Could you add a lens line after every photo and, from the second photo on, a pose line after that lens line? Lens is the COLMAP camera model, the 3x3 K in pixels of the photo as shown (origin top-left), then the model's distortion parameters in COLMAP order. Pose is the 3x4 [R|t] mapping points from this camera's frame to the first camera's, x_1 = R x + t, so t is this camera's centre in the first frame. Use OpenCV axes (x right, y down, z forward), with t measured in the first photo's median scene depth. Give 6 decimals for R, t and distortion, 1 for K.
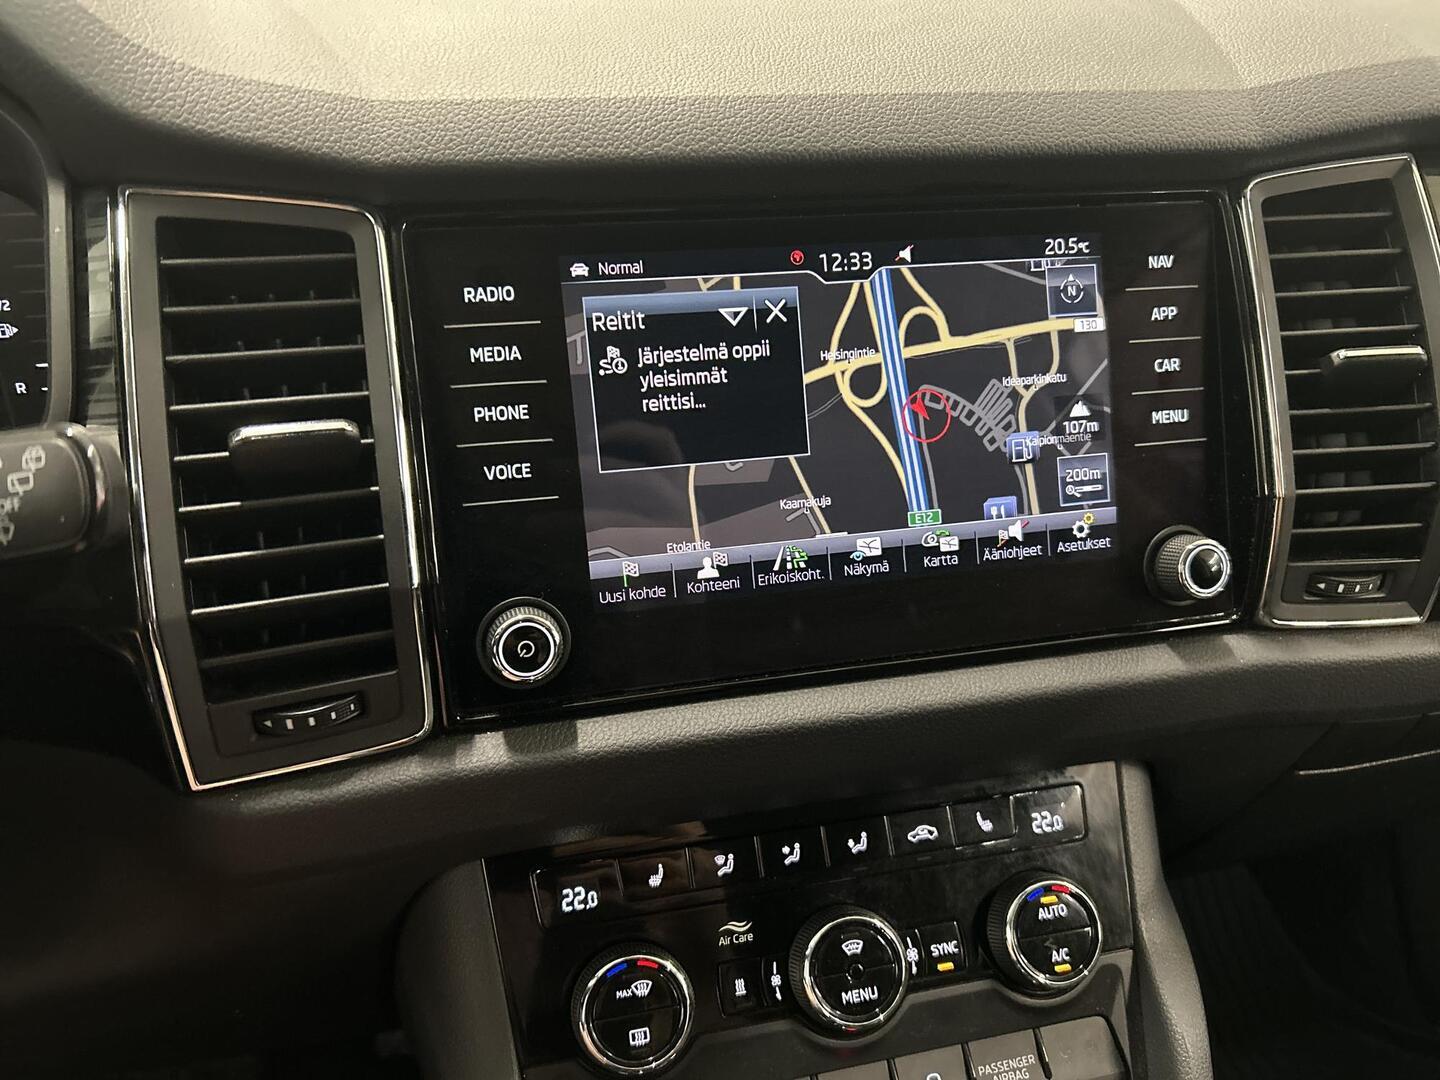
lens RADIAL K [[1136.6, 0, 720.0], [0, 1136.6, 540.0], [0, 0, 1]] dist [-0.009913, -0.016953]
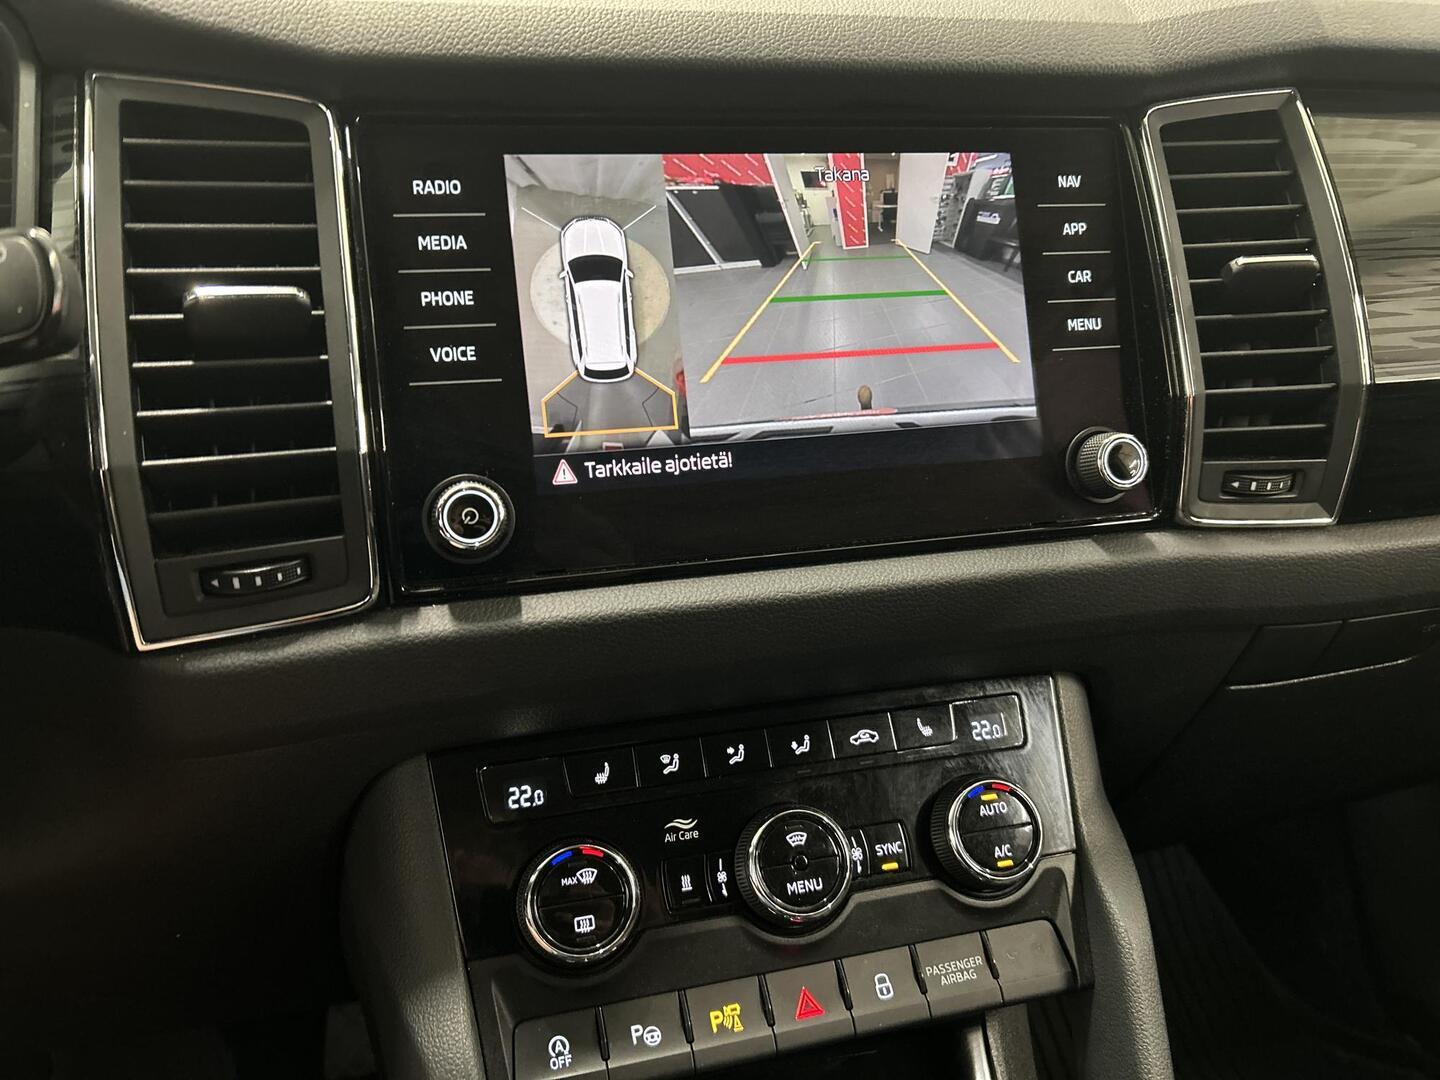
lens RADIAL K [[1128.6, 0, 720.0], [0, 1128.6, 540.0], [0, 0, 1]] dist [-0.006672, -0.025724]
pose [[0.999456, -0.013045, 0.030305, 0.021502], [0.015606, 0.996185, -0.085865, 0.178907], [-0.029069, 0.086292, 0.995846, -0.022906]]
